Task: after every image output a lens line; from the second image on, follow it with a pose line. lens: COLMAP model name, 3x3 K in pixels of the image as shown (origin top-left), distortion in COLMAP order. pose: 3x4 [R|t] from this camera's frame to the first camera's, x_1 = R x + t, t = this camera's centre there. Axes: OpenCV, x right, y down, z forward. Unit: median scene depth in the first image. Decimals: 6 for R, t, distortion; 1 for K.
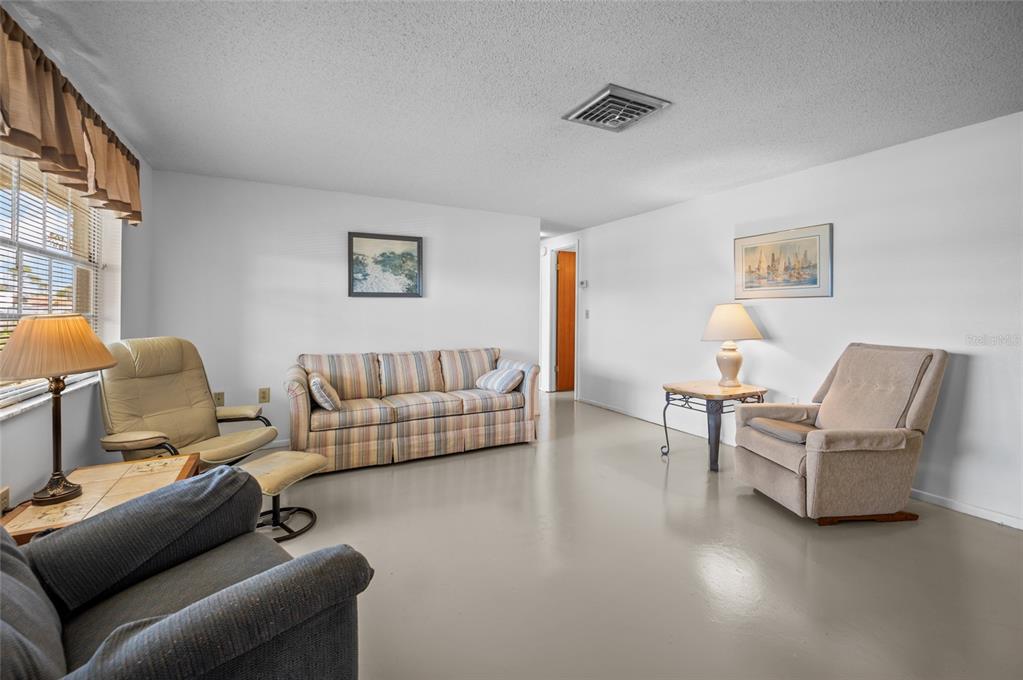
lens RADIAL K [[435.2, 0, 507.4], [0, 435.2, 315.1], [0, 0, 1]] dist [0.001251, 0.000035]
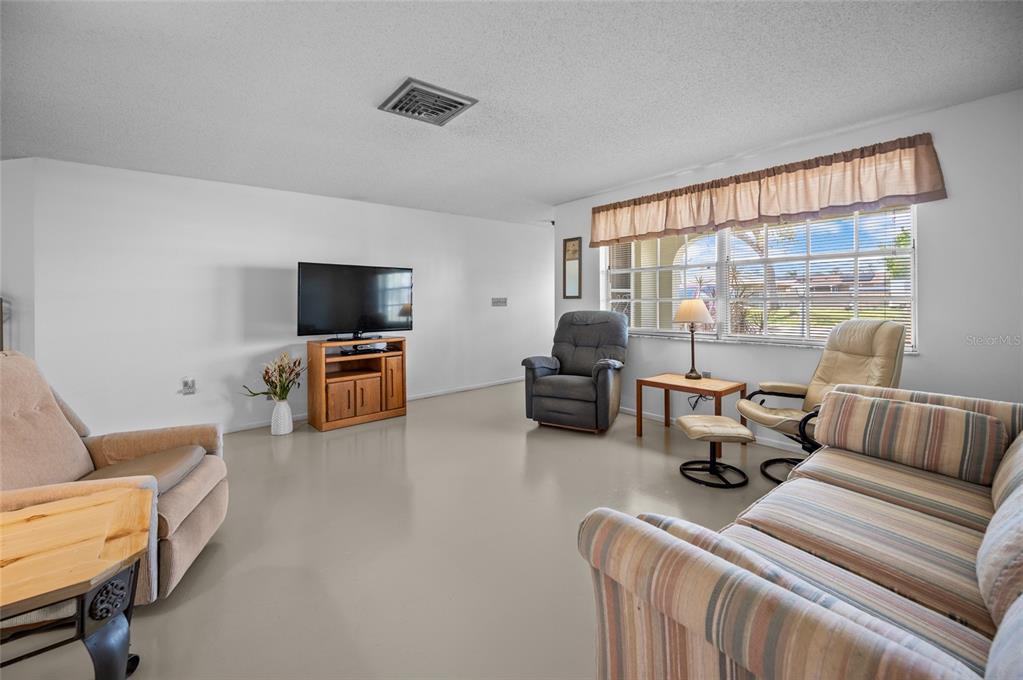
lens RADIAL K [[435.3, 0, 510.6], [0, 435.3, 299.8], [0, 0, 1]] dist [-0.000276, 0.000055]
pose [[-0.979699, 0.015879, -0.199845, 0.235837], [0.015879, 0.999873, 0.001604, -0.009772], [0.199845, -0.001602, -0.979826, 1.898245]]
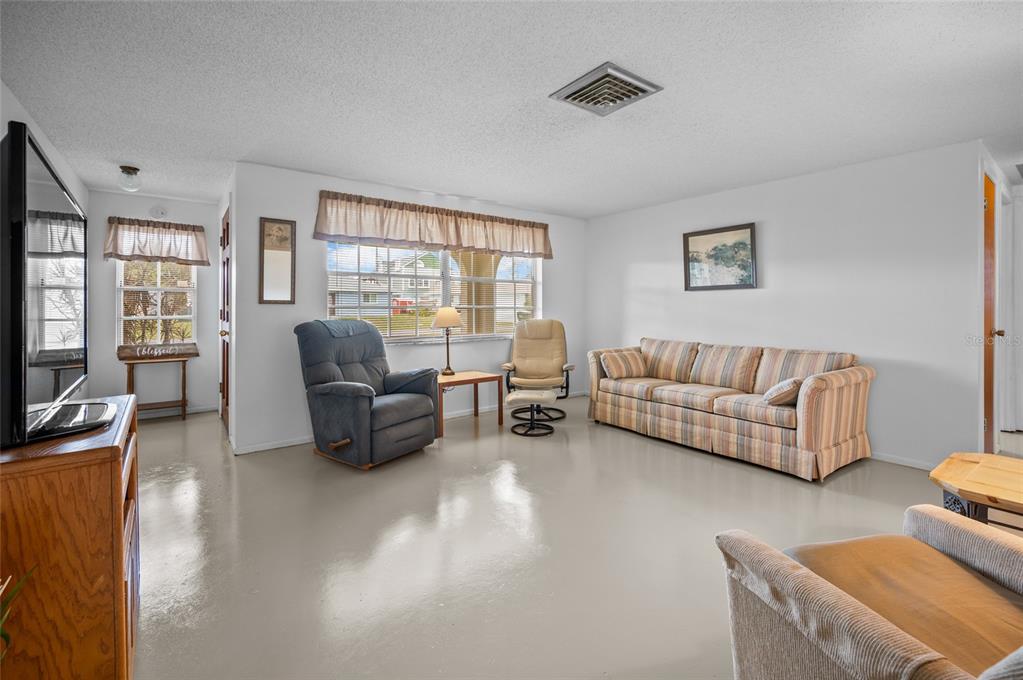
lens RADIAL K [[438.9, 0, 513.2], [0, 438.9, 306.1], [0, 0, 1]] dist [-0.002090, -0.000301]
pose [[0.160628, -0.003463, -0.987009, 1.062576], [-0.002187, 0.999990, -0.003864, 0.002856], [0.987013, 0.002780, 0.160619, 0.589771]]
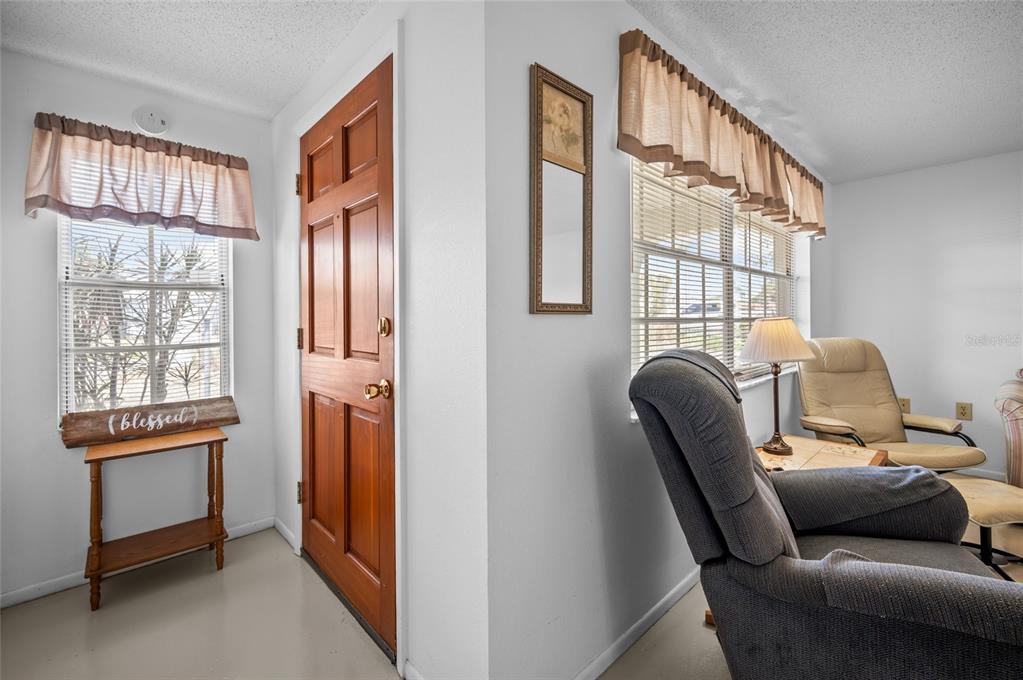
lens RADIAL K [[435.2, 0, 507.4], [0, 435.2, 315.1], [0, 0, 1]] dist [0.001251, 0.000035]
pose [[0.256737, -0.009217, -0.966437, 0.050011], [0.005866, 0.999951, -0.007978, -0.002747], [0.966464, -0.003621, 0.256778, -0.107222]]
